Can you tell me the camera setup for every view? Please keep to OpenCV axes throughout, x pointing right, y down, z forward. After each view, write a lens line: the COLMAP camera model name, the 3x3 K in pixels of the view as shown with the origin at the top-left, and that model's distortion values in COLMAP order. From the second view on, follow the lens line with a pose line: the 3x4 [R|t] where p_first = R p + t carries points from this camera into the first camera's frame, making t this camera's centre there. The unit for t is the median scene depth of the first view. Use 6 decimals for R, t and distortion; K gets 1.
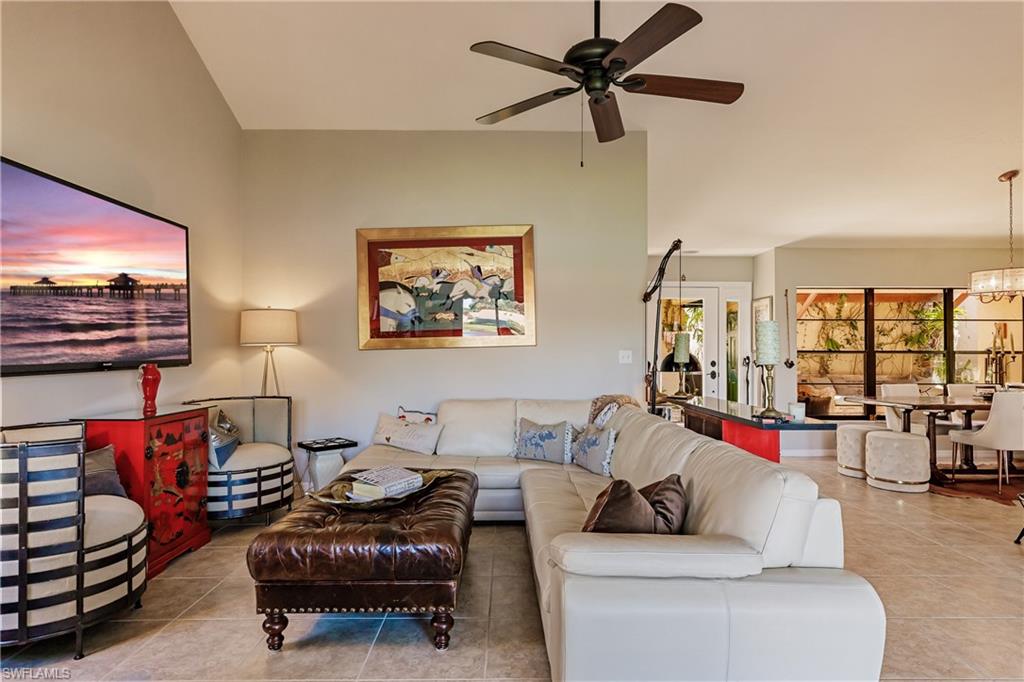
lens RADIAL K [[562.4, 0, 512.0], [0, 562.4, 341.0], [0, 0, 1]] dist [0.001403, -0.000102]
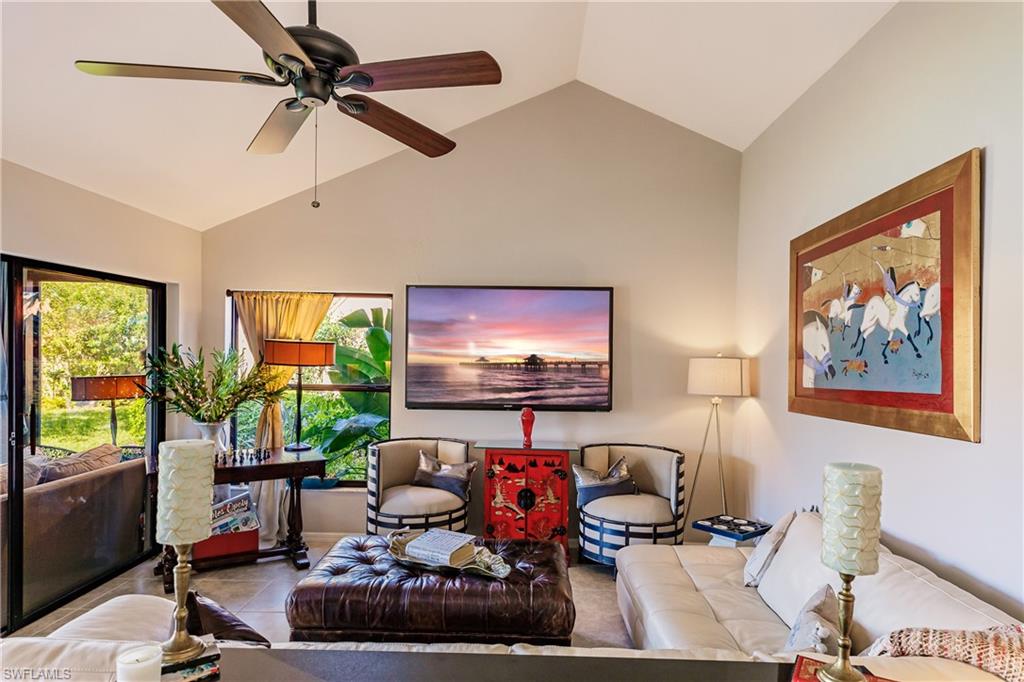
lens RADIAL K [[582.8, 0, 513.1], [0, 582.8, 350.6], [0, 0, 1]] dist [0.006127, 0.000361]
pose [[-0.034842, -0.006901, -0.999369, 0.562873], [0.001231, 0.999975, -0.006948, -0.065976], [0.999392, -0.001472, -0.034832, 0.798025]]
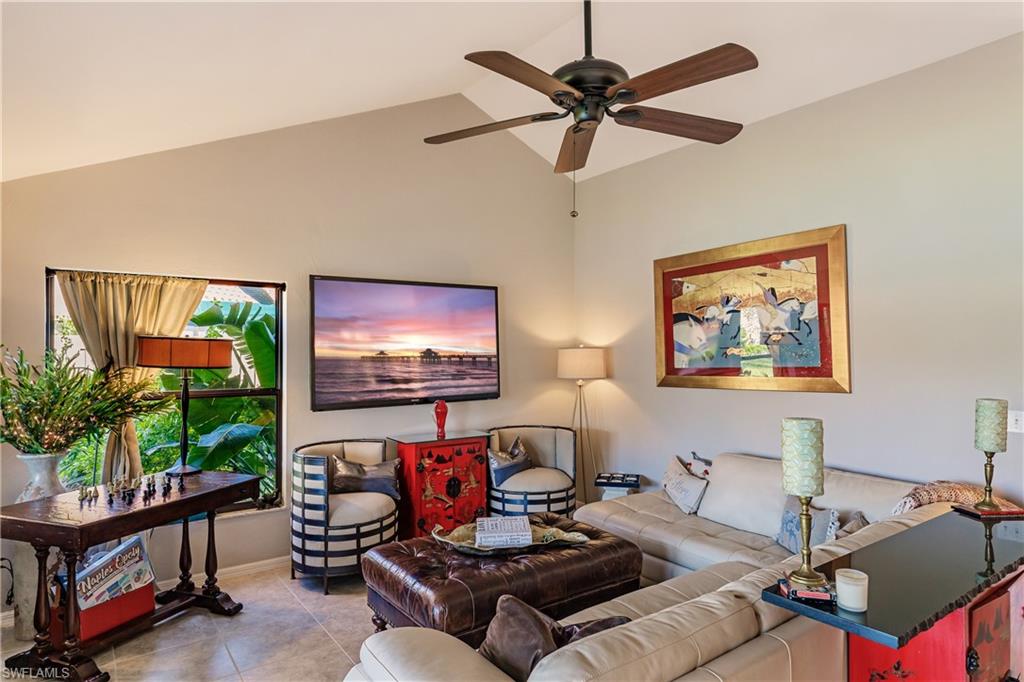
lens RADIAL K [[595.1, 0, 500.1], [0, 595.1, 337.6], [0, 0, 1]] dist [0.005115, 0.001069]
pose [[0.562870, -0.017486, -0.826360, 0.491075], [0.019450, 0.999780, -0.007907, -0.076165], [0.826316, -0.011622, 0.563086, 0.246852]]
